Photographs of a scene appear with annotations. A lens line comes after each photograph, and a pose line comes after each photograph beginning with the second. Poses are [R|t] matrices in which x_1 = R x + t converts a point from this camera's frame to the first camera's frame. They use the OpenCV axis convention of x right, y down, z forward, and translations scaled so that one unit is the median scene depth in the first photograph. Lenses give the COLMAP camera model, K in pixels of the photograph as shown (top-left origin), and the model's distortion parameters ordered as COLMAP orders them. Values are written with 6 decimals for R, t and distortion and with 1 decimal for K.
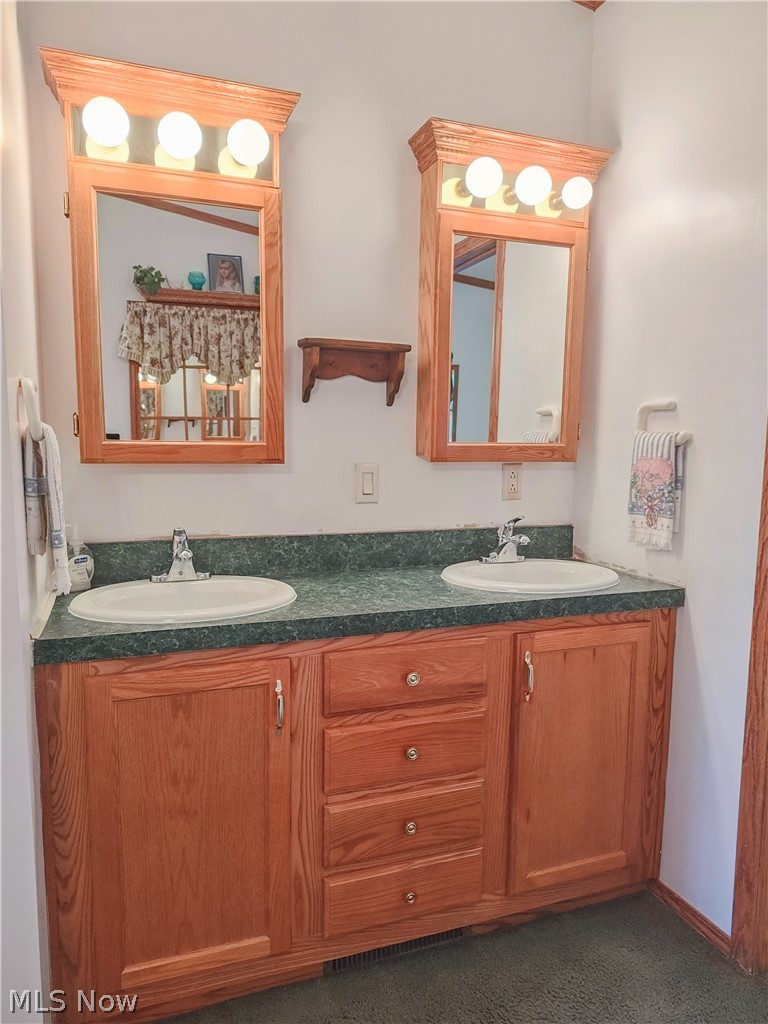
lens RADIAL K [[693.7, 0, 384.0], [0, 693.7, 512.0], [0, 0, 1]] dist [0.048707, -0.050905]
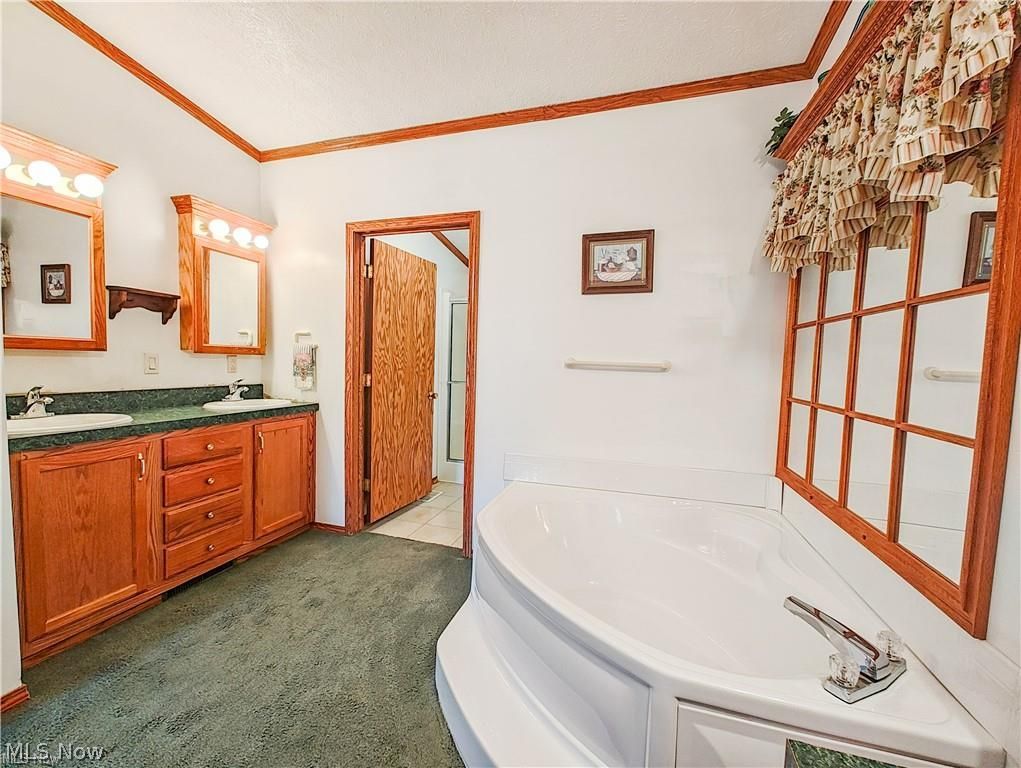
lens RADIAL K [[359.3, 0, 510.7], [0, 359.3, 379.7], [0, 0, 1]] dist [-0.000535, -0.000032]
pose [[0.562623, -0.043593, 0.825563, -0.306535], [0.067264, 0.997712, 0.006843, 0.067159], [-0.823972, 0.051681, 0.564268, -0.402643]]
